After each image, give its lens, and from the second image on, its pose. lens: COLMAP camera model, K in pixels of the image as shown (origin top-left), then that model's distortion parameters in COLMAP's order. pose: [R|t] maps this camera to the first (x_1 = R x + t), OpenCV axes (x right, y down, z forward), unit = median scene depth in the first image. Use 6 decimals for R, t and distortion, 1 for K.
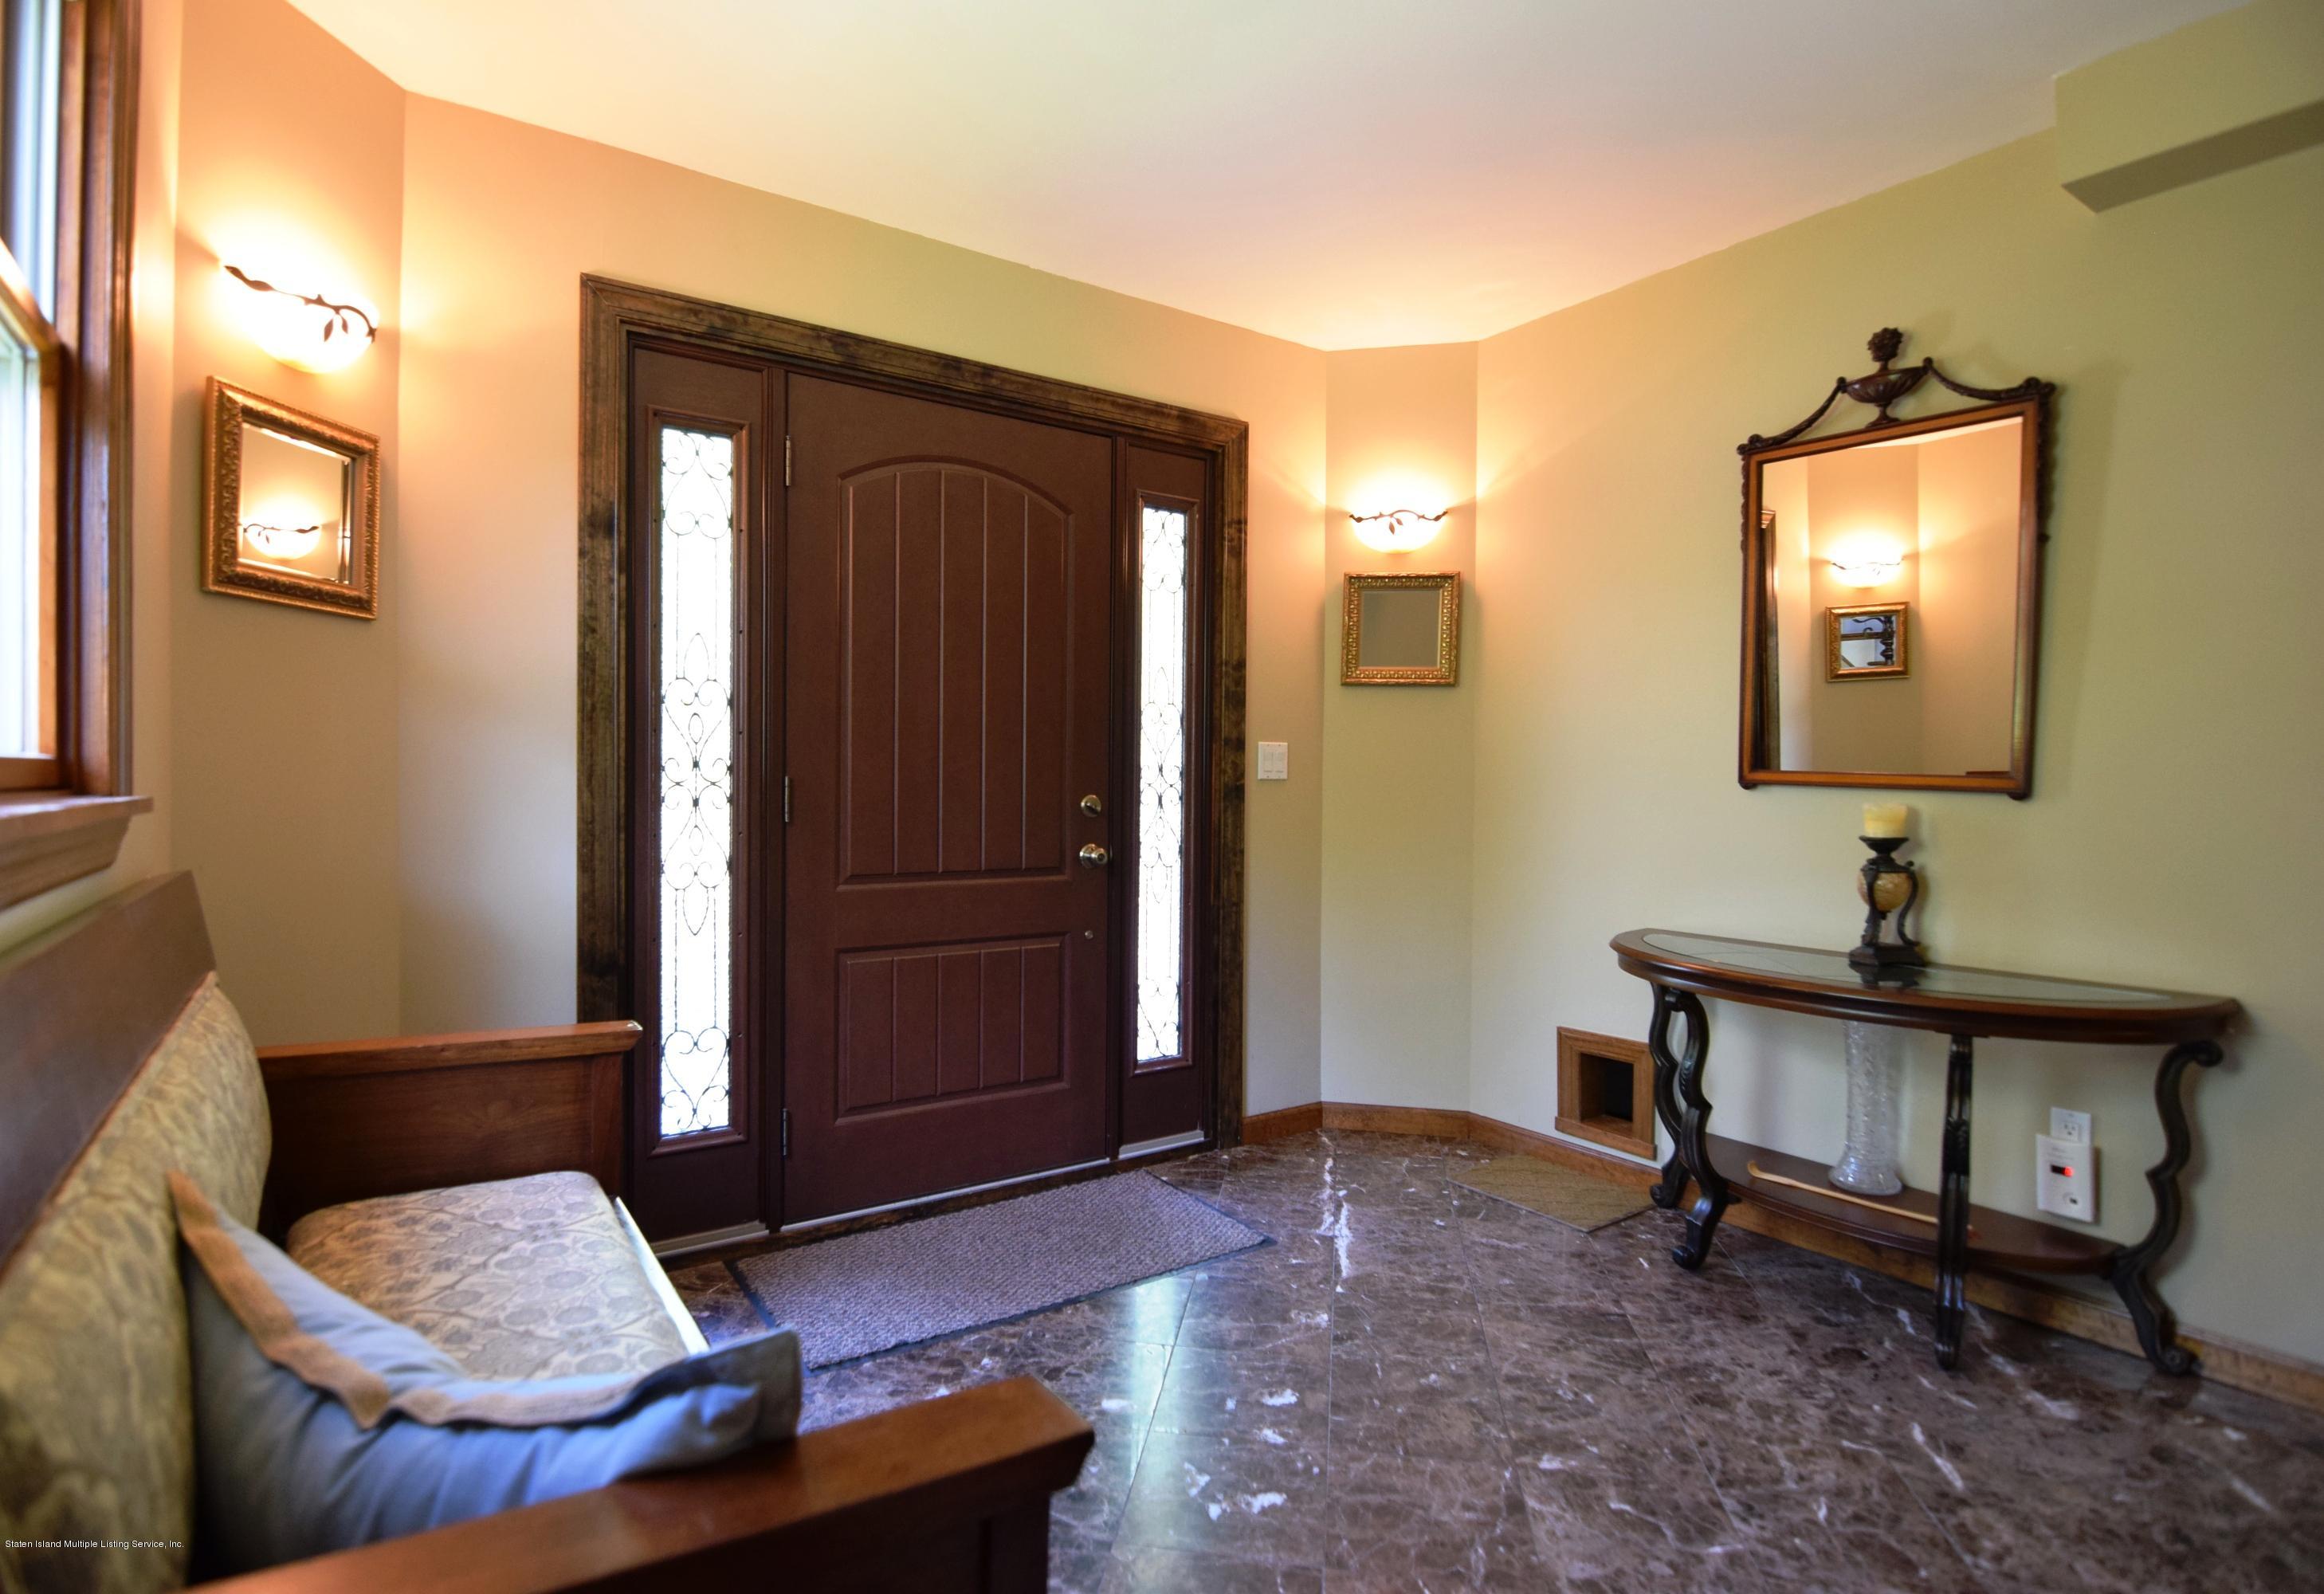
lens RADIAL K [[1163.7, 0, 1158.4], [0, 1163.7, 789.4], [0, 0, 1]] dist [-0.010798, -0.002582]
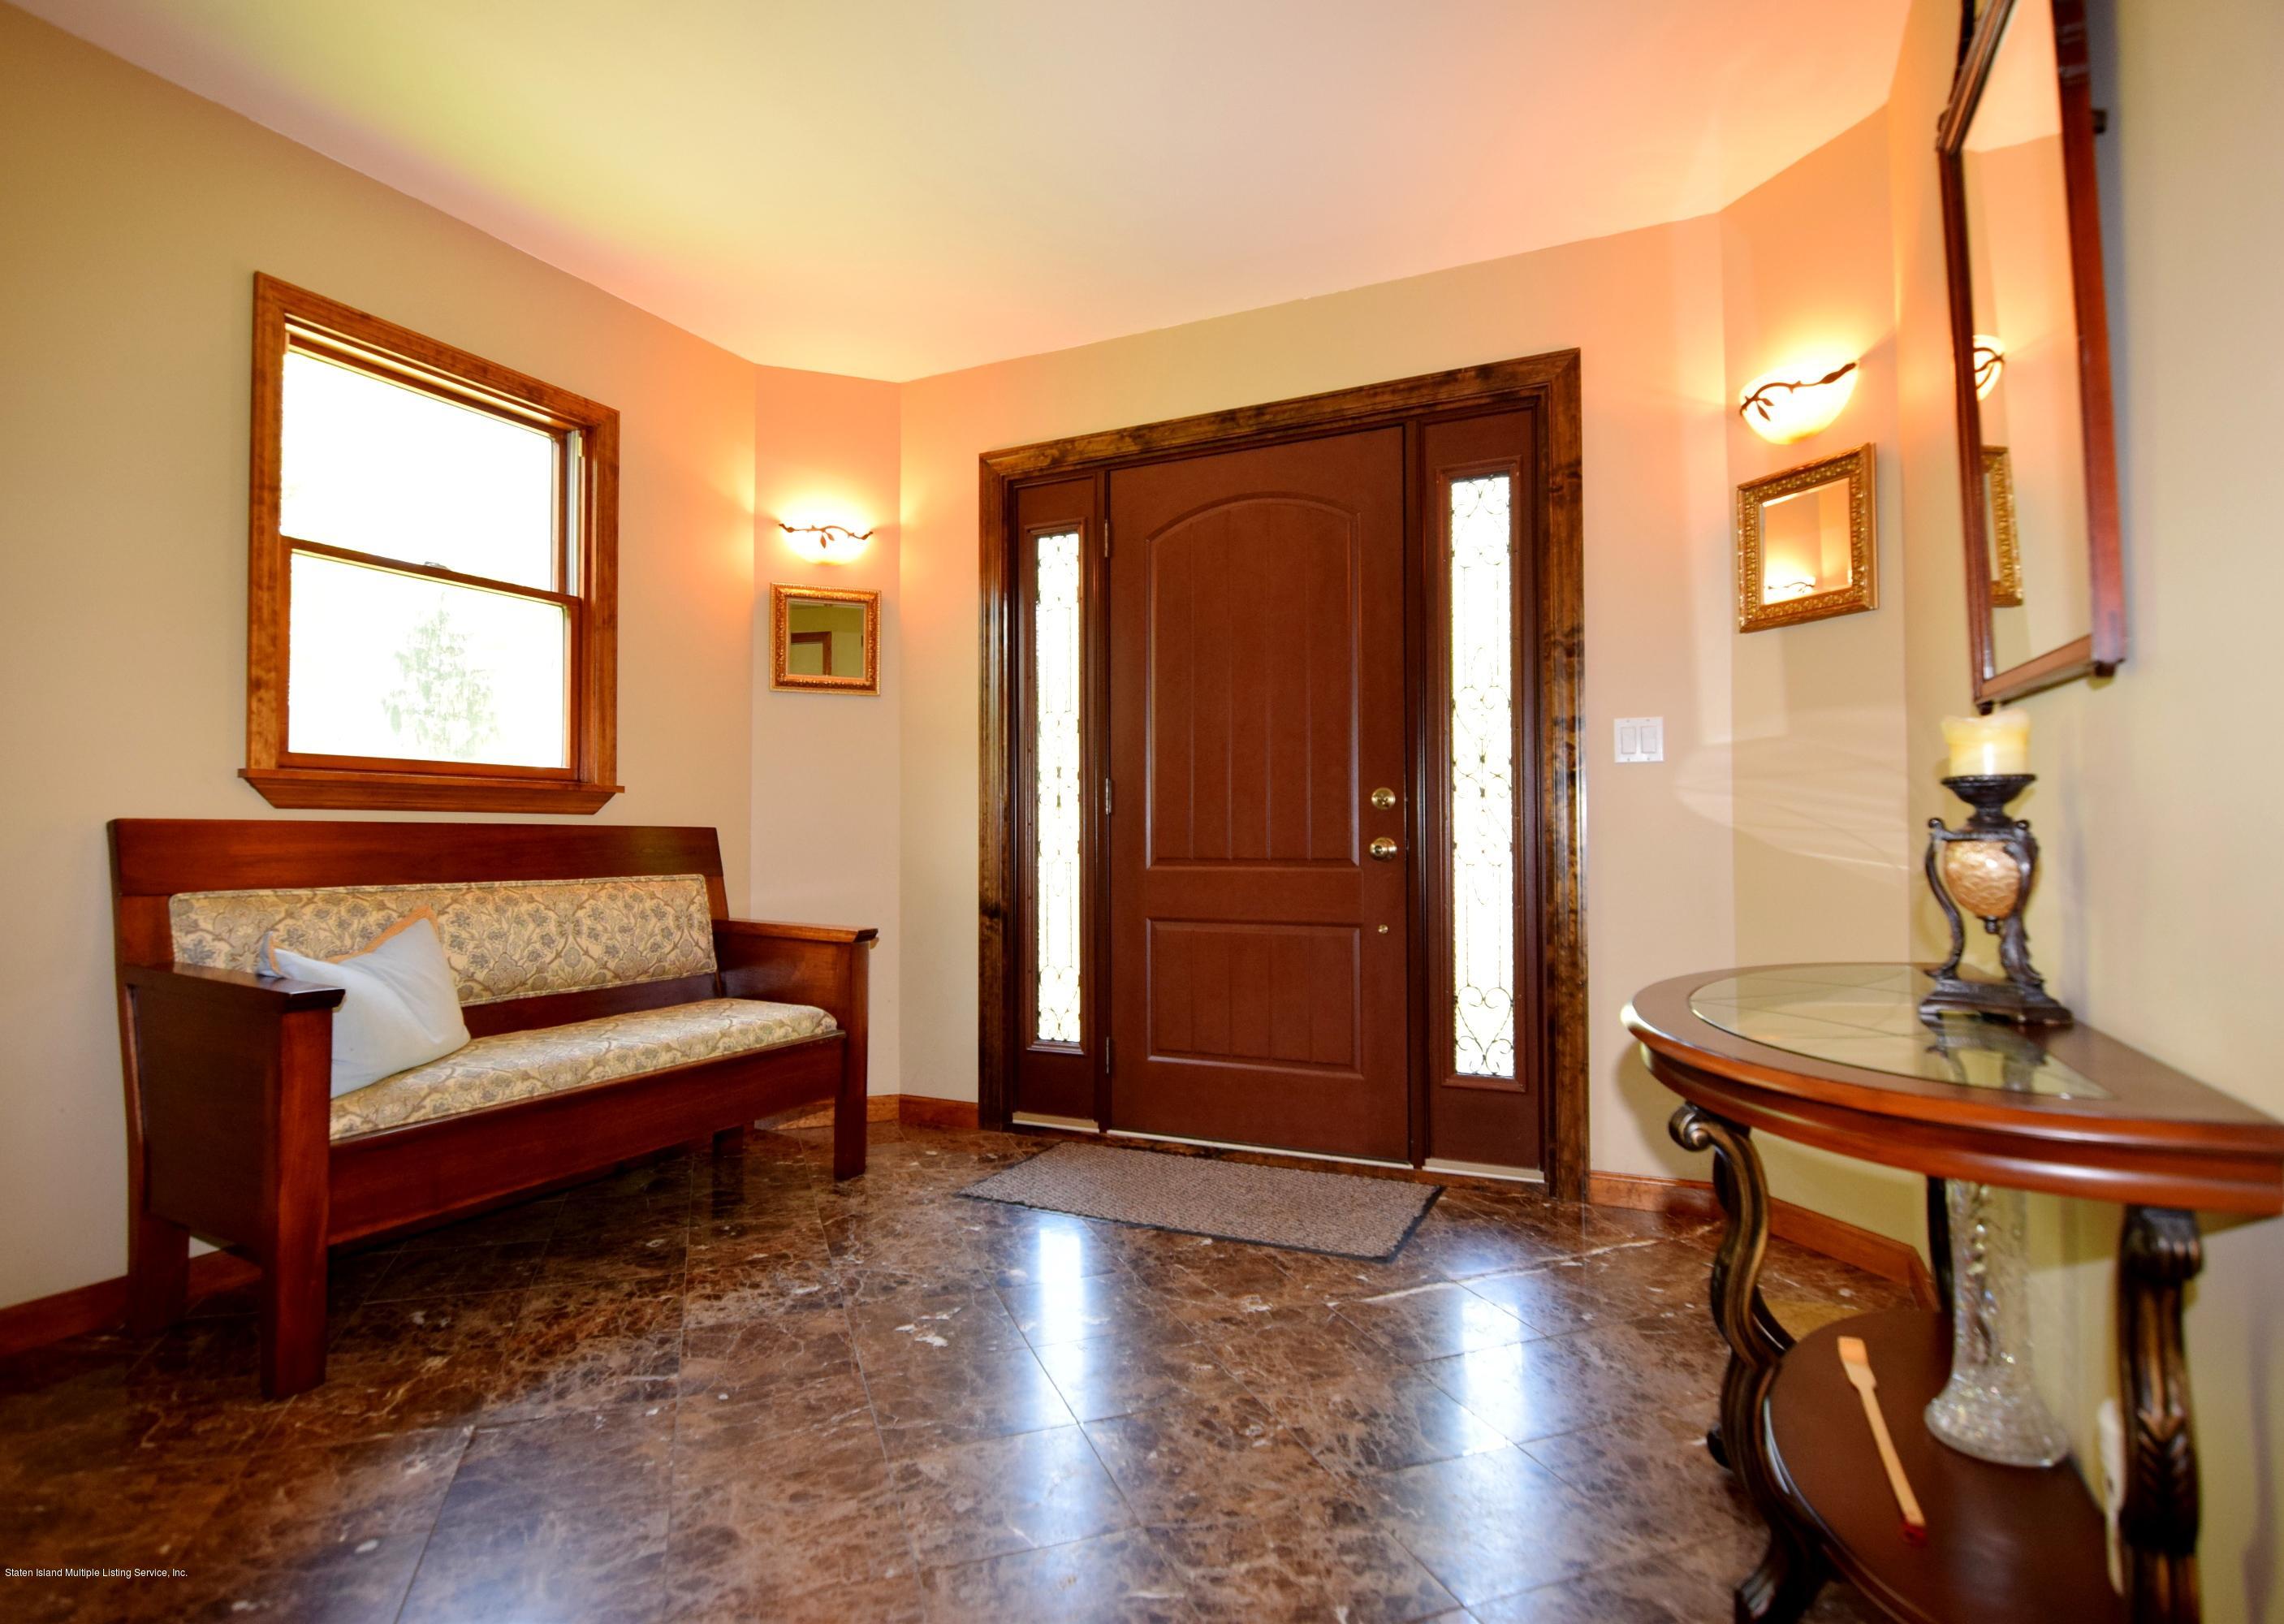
lens RADIAL K [[1195.4, 0, 1135.8], [0, 1195.4, 807.0], [0, 0, 1]] dist [-0.003124, -0.000969]
pose [[0.490800, -0.034359, -0.870595, 0.786963], [0.000056, 0.999223, -0.039404, 0.066428], [0.871272, 0.019290, 0.490420, 0.342389]]
